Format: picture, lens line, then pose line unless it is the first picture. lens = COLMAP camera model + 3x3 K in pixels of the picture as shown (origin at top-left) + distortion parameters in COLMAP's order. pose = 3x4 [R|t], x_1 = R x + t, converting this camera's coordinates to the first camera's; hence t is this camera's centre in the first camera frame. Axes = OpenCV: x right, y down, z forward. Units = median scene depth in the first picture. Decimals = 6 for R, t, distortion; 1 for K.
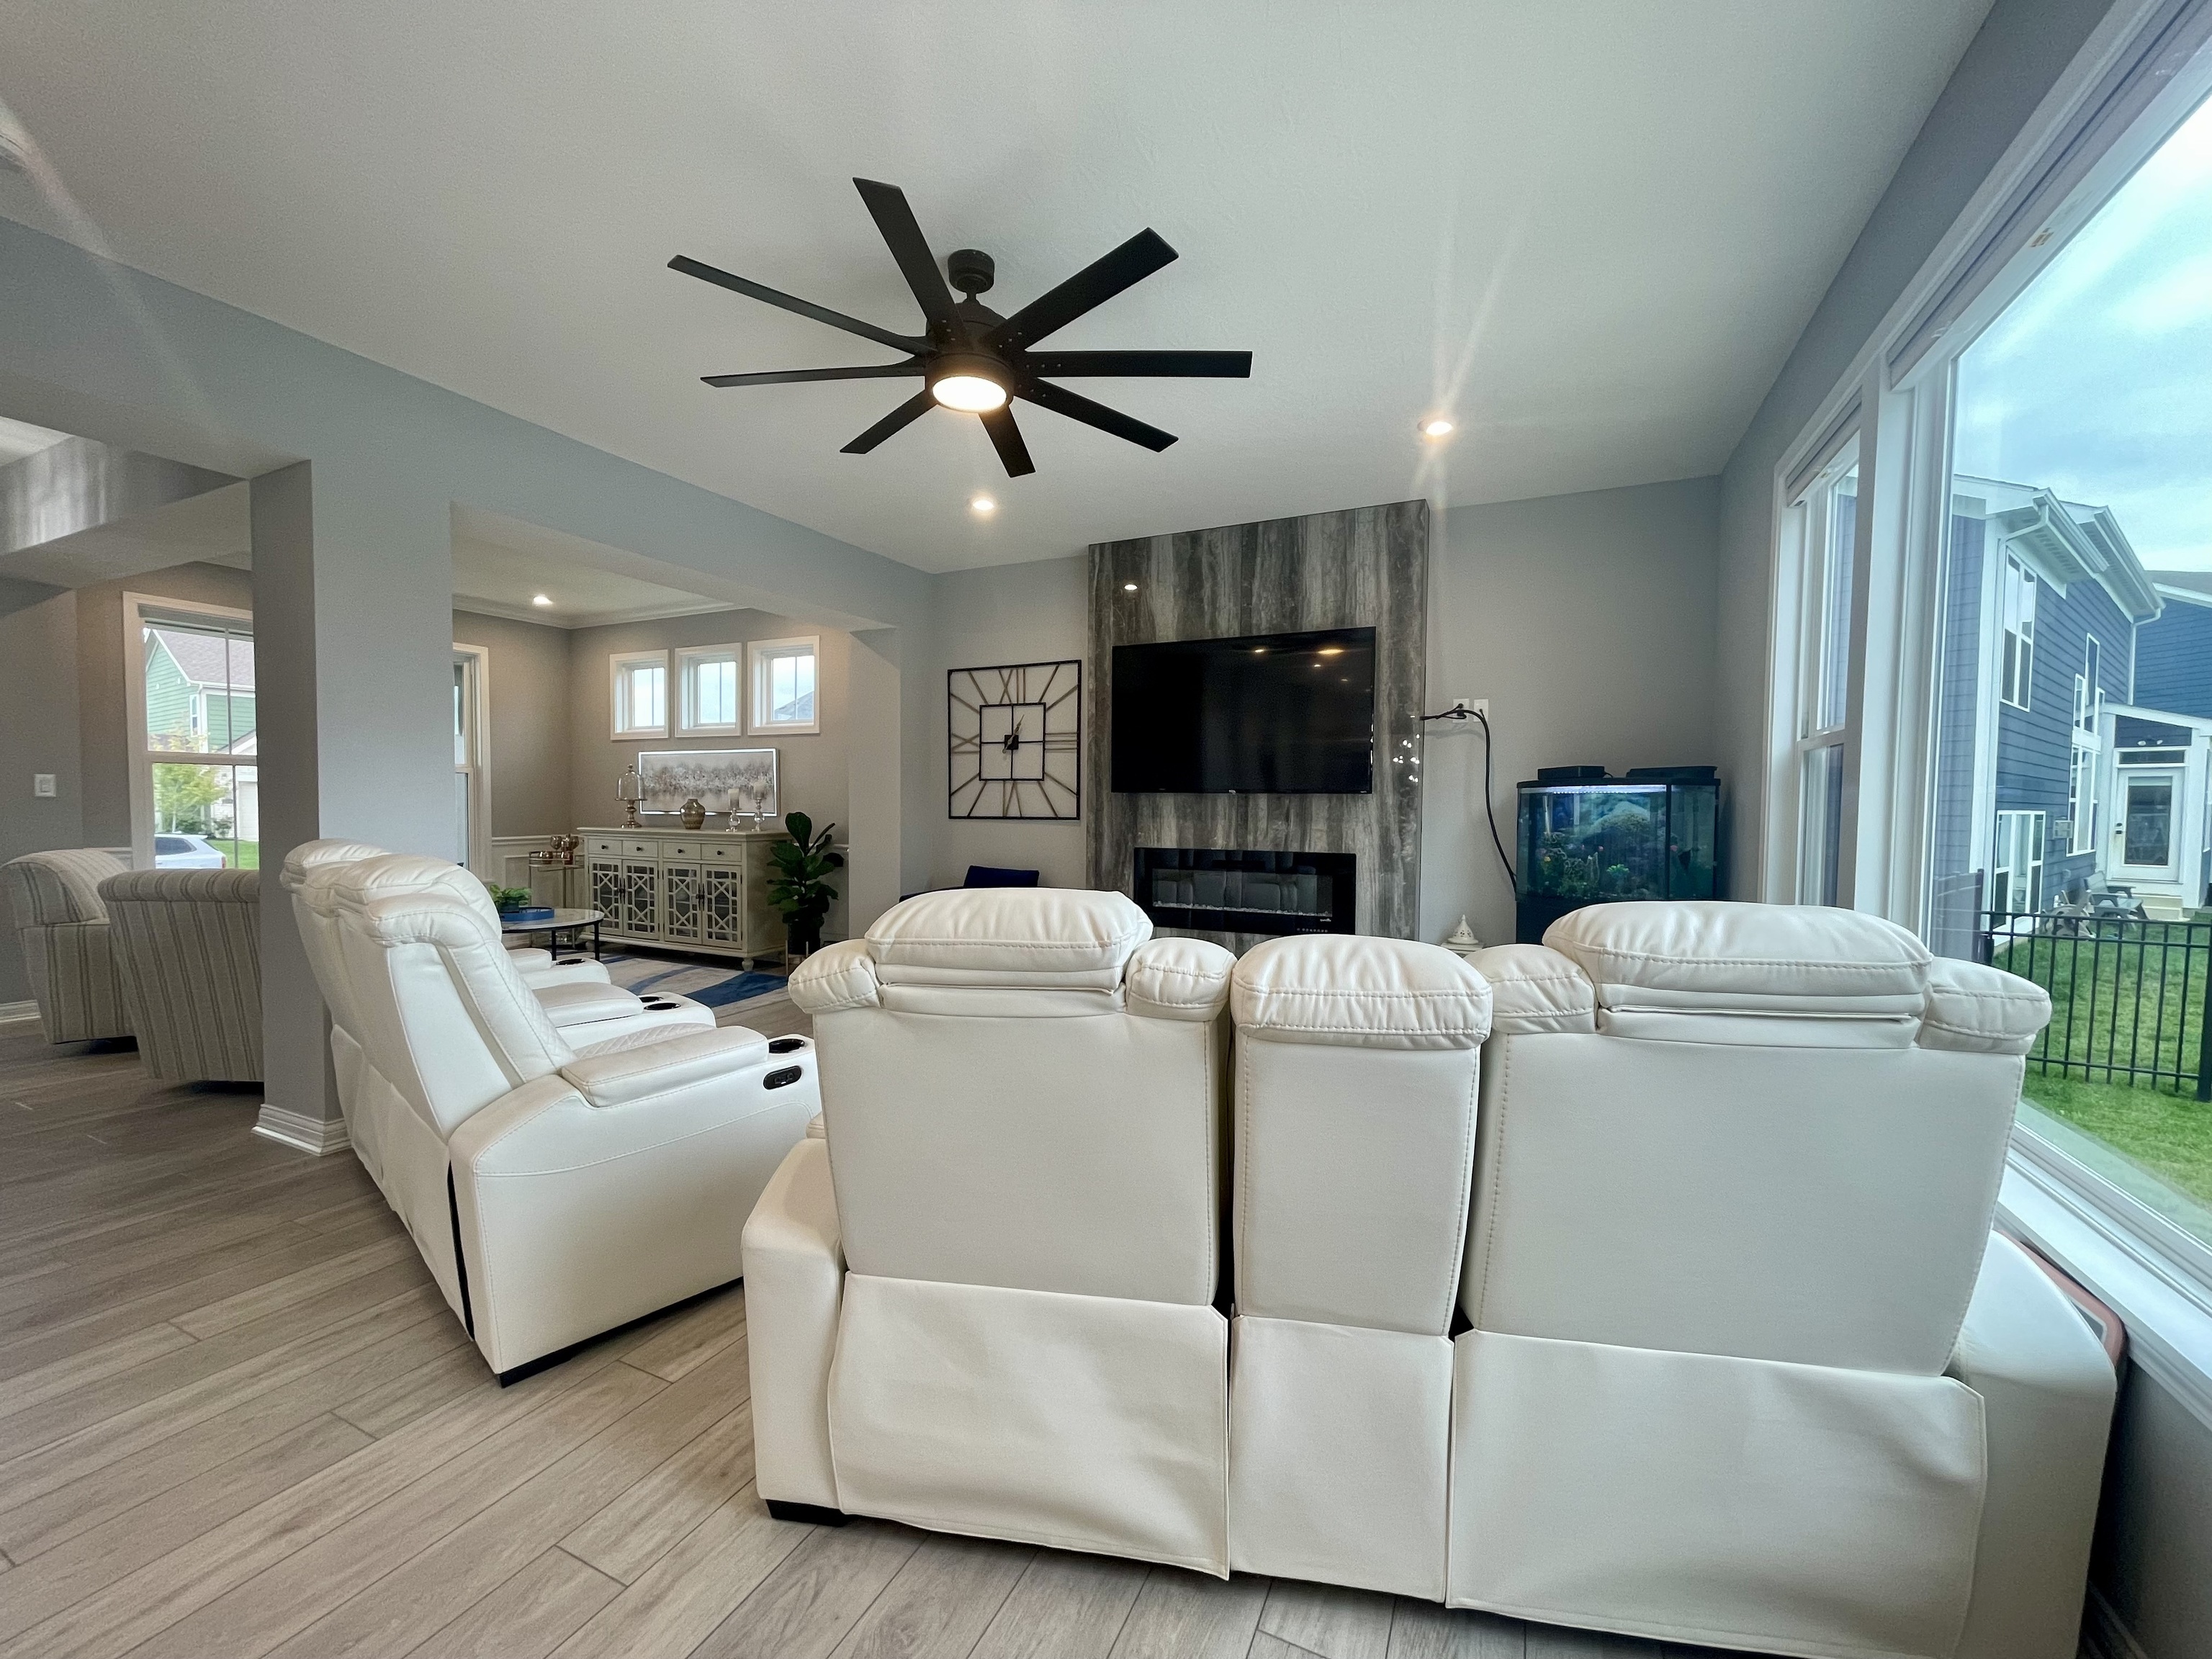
lens RADIAL K [[890.8, 0, 1099.5], [0, 890.8, 841.1], [0, 0, 1]] dist [0.002426, -0.000448]
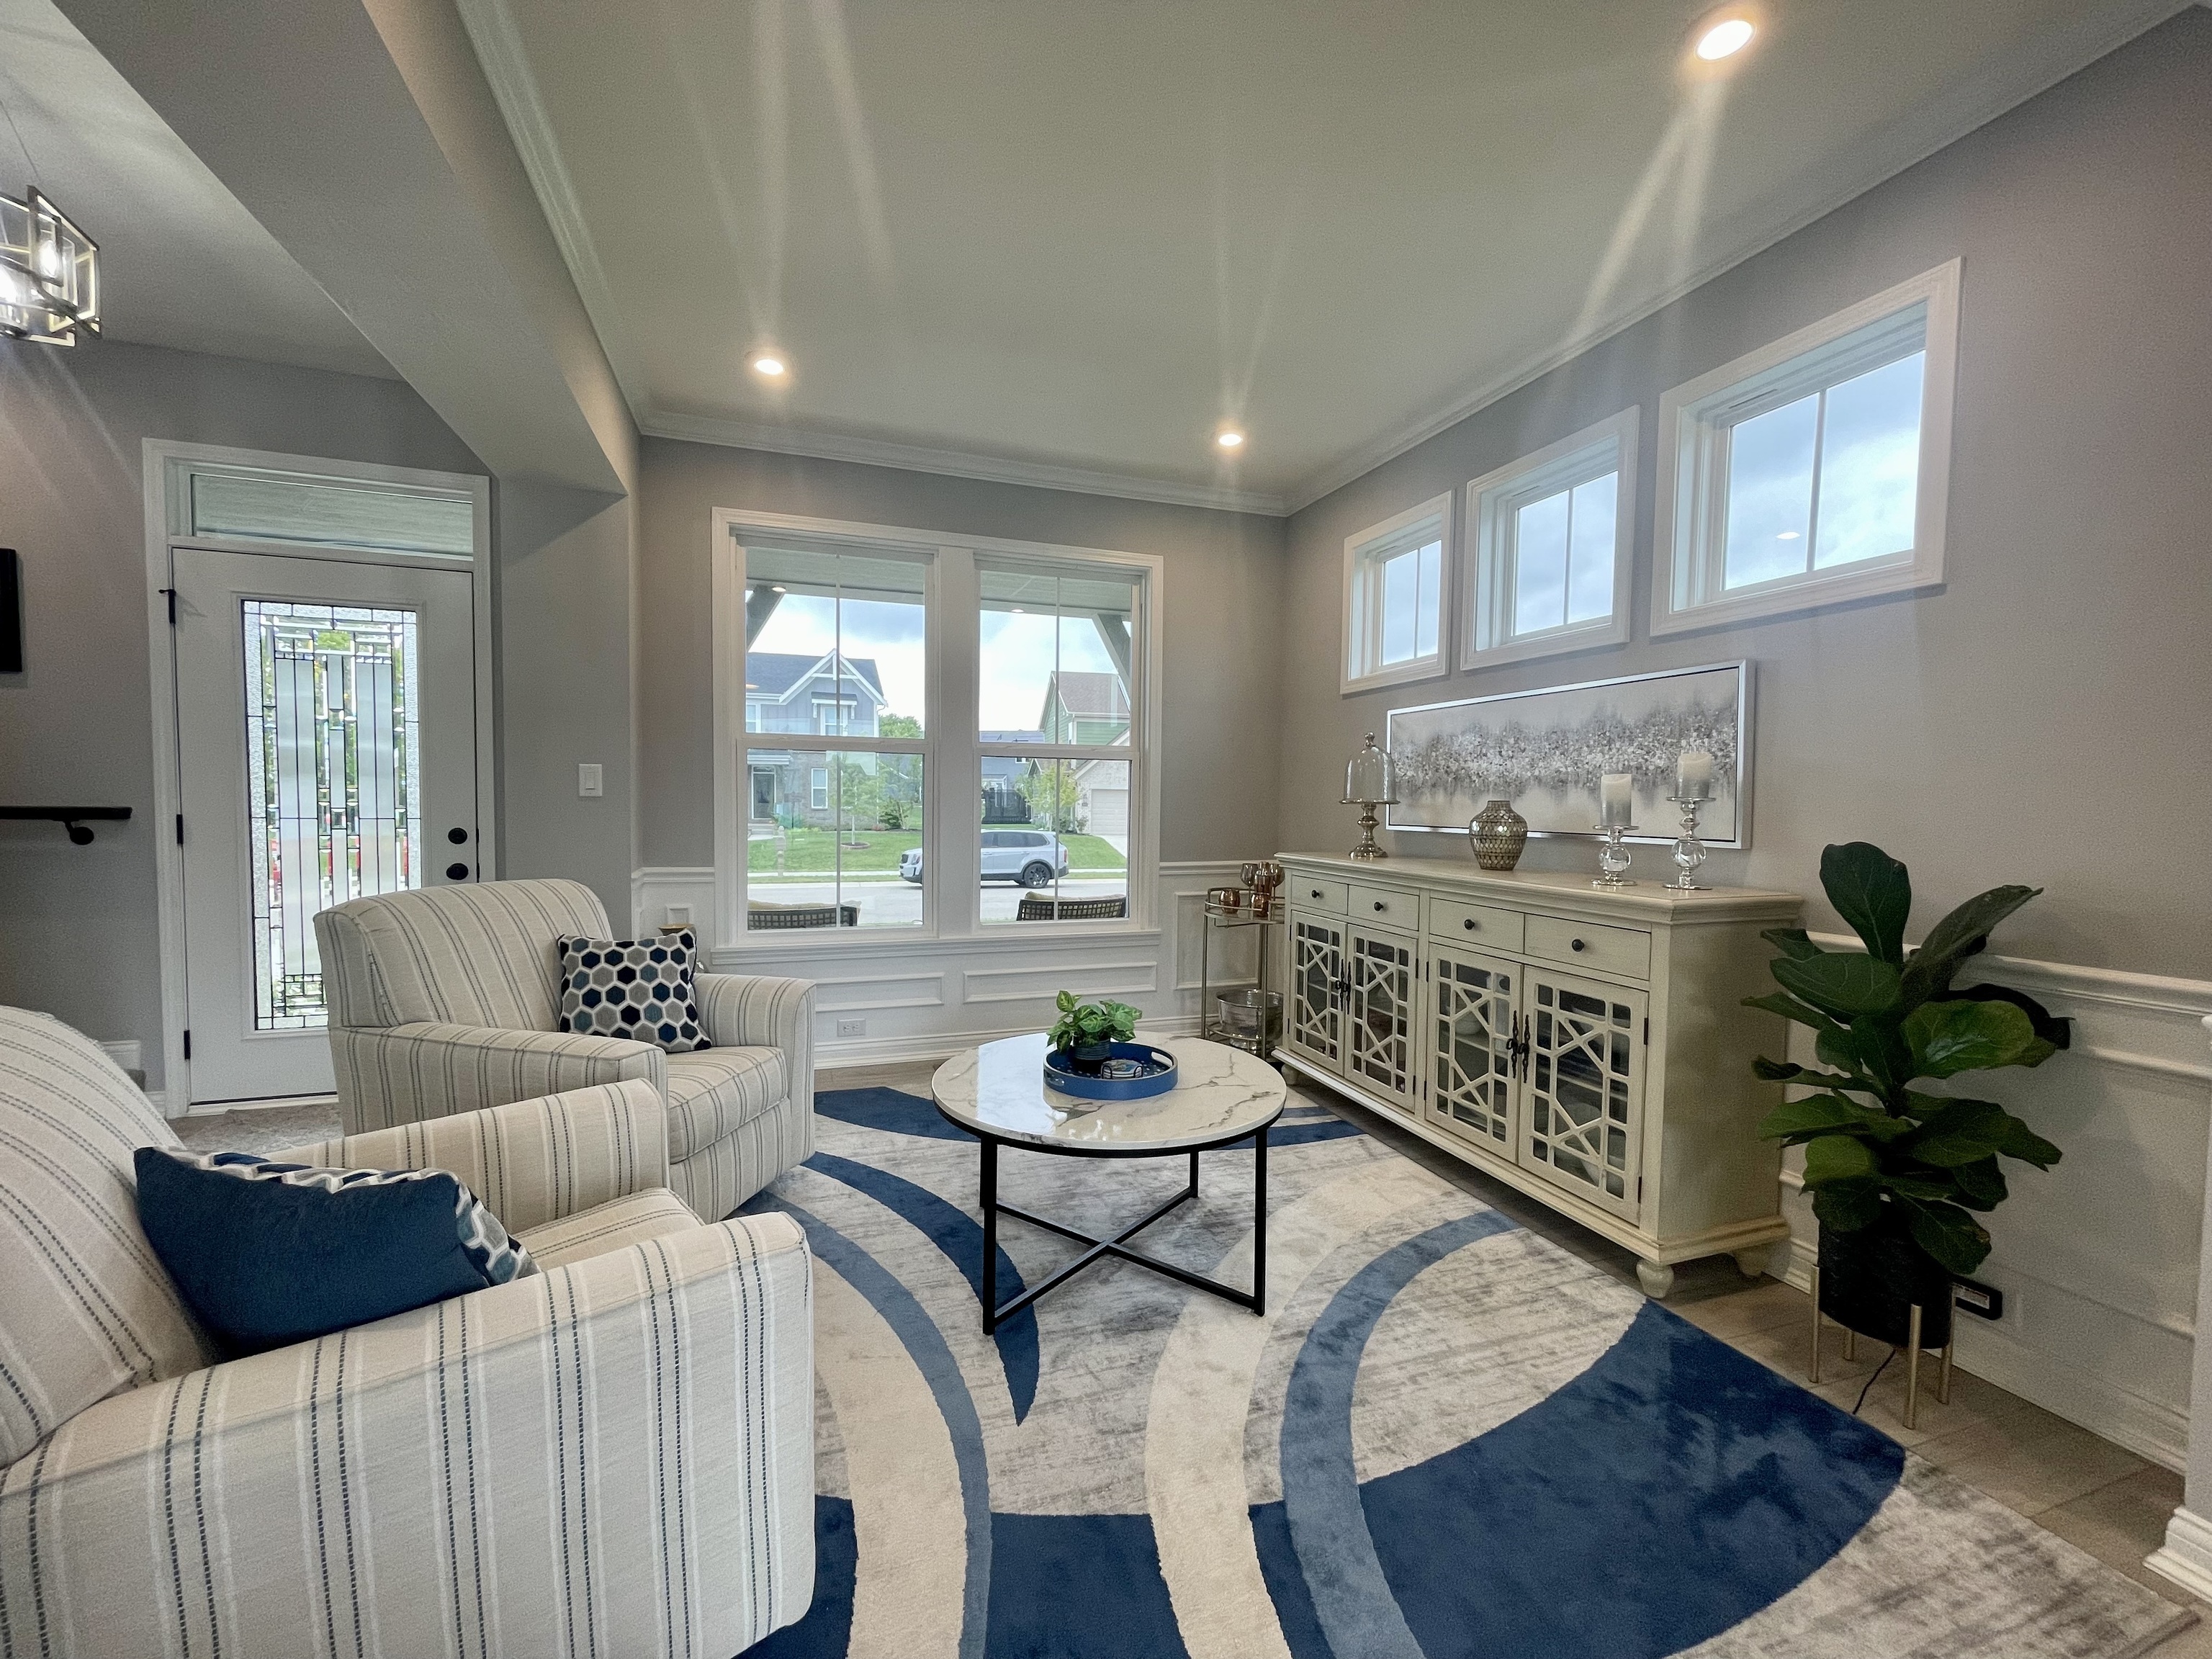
lens RADIAL K [[890.8, 0, 1100.6], [0, 890.8, 837.7], [0, 0, 1]] dist [0.002426, -0.000448]
pose [[0.705035, 0.030095, -0.708534, -0.331233], [-0.036287, 0.999321, 0.006338, -0.028961], [0.708244, 0.021242, 0.705648, 0.646557]]
